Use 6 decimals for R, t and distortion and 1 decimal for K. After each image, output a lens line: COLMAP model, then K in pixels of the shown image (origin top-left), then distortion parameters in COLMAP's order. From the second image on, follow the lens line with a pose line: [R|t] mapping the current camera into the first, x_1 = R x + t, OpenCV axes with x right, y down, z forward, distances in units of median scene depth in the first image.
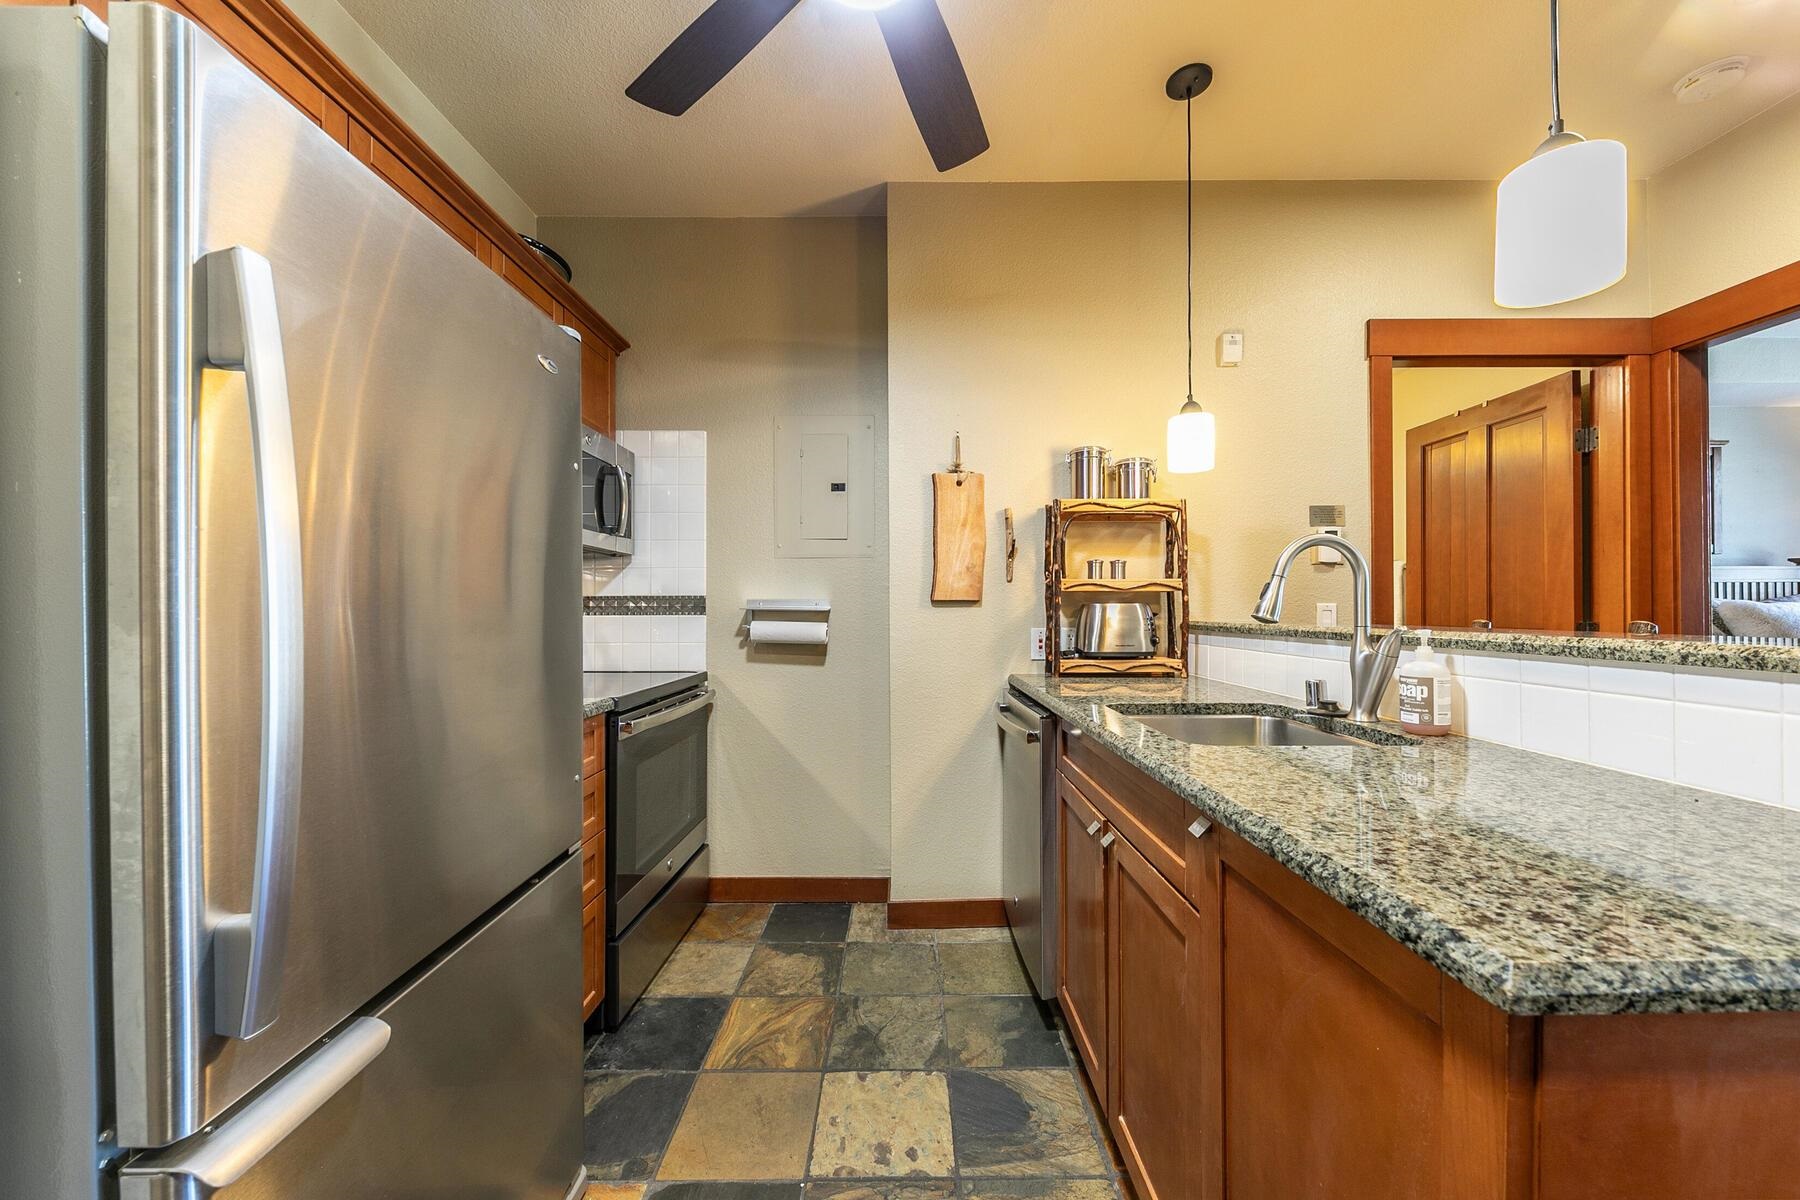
lens RADIAL K [[651.8, 0, 904.6], [0, 651.8, 593.5], [0, 0, 1]] dist [0.006623, -0.002423]
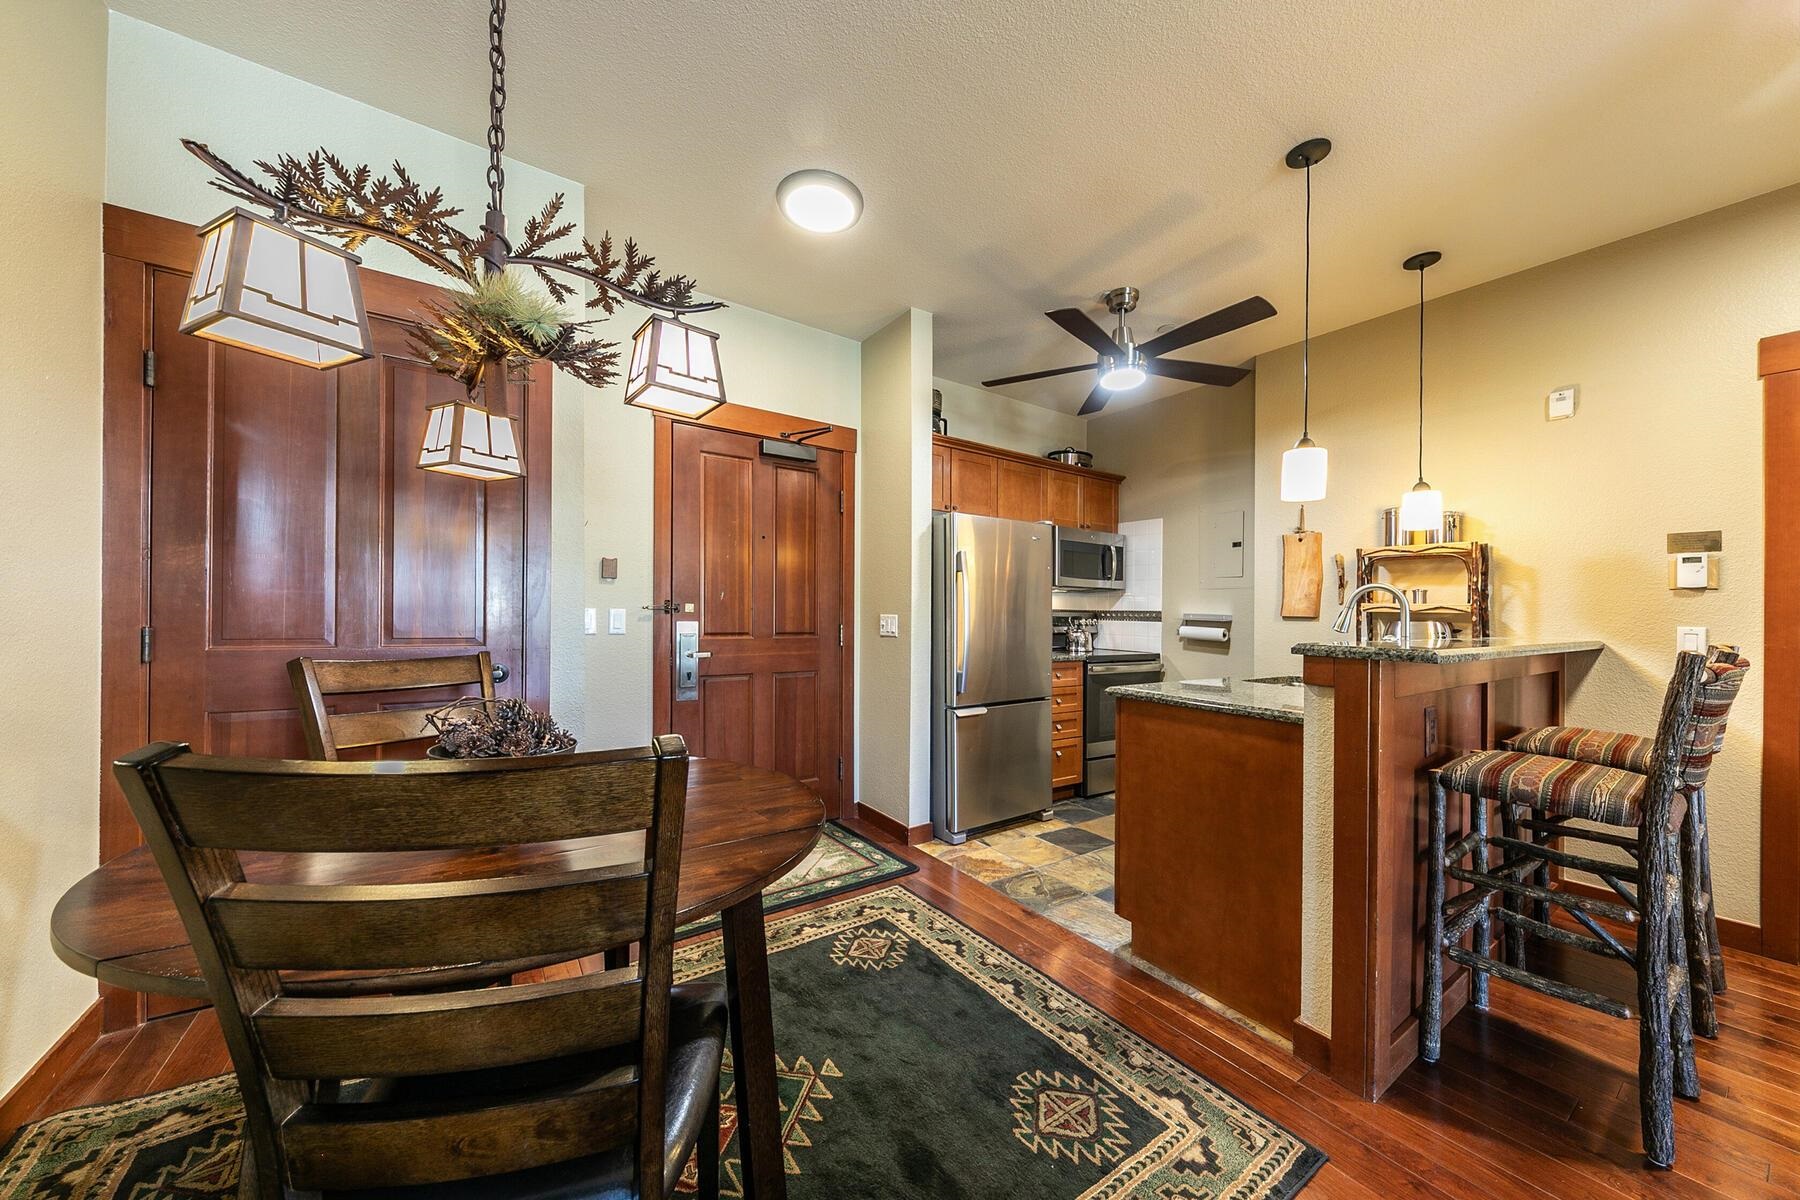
lens RADIAL K [[617.6, 0, 898.2], [0, 617.6, 609.3], [0, 0, 1]] dist [0.002457, -0.001294]
pose [[0.560144, 0.010646, -0.828327, 0.751999], [-0.001285, 0.999927, 0.011983, -0.022636], [0.828394, -0.005648, 0.560117, -0.591426]]
